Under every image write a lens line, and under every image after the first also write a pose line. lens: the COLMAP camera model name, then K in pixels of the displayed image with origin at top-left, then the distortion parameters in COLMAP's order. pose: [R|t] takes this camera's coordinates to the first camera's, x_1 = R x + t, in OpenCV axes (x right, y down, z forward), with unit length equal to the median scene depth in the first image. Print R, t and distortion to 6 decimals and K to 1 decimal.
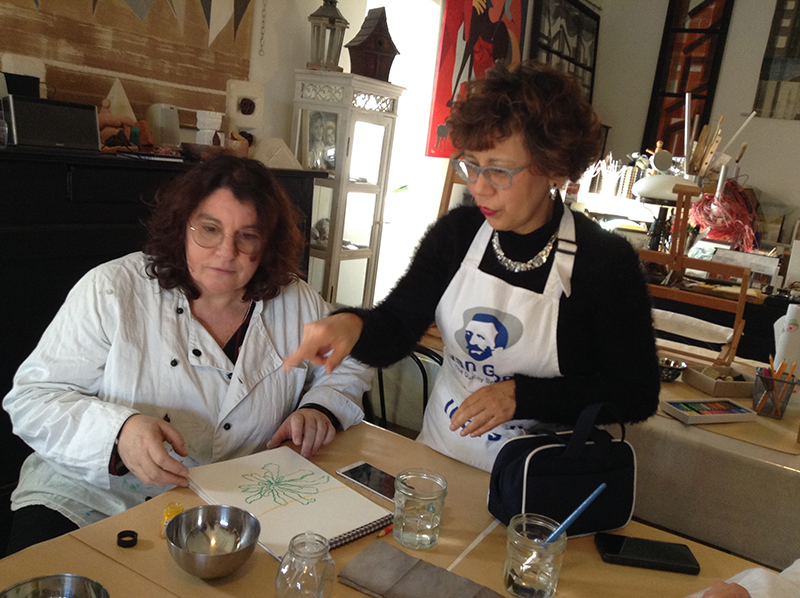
lens RADIAL K [[752.1, 0, 394.7], [0, 752.1, 296.8], [0, 0, 1]] dist [0.008534, 0.000000]
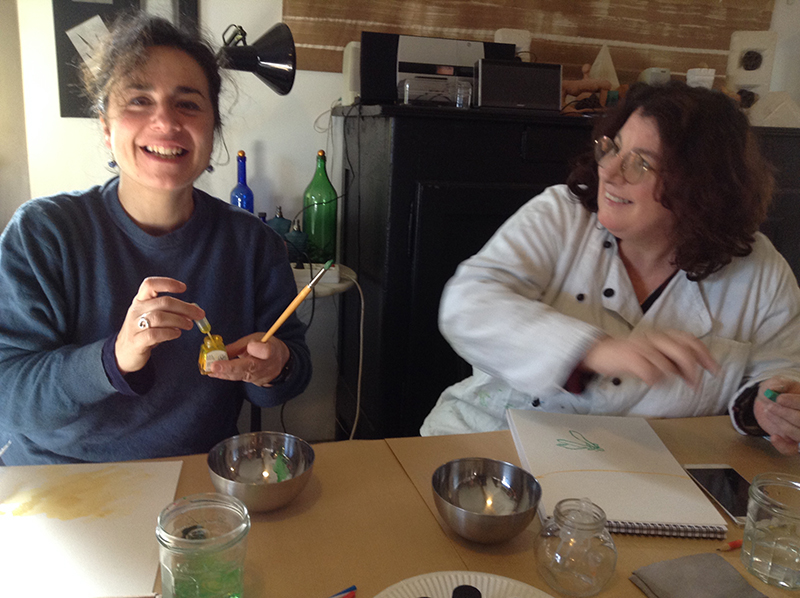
lens RADIAL K [[752.1, 0, 402.4], [0, 752.1, 297.7], [0, 0, 1]] dist [0.008534, 0.000000]
pose [[0.753143, 0.085904, -0.652224, 0.081380], [-0.106247, 0.994305, 0.008273, 0.044634], [0.649221, 0.063067, 0.757981, 0.126171]]
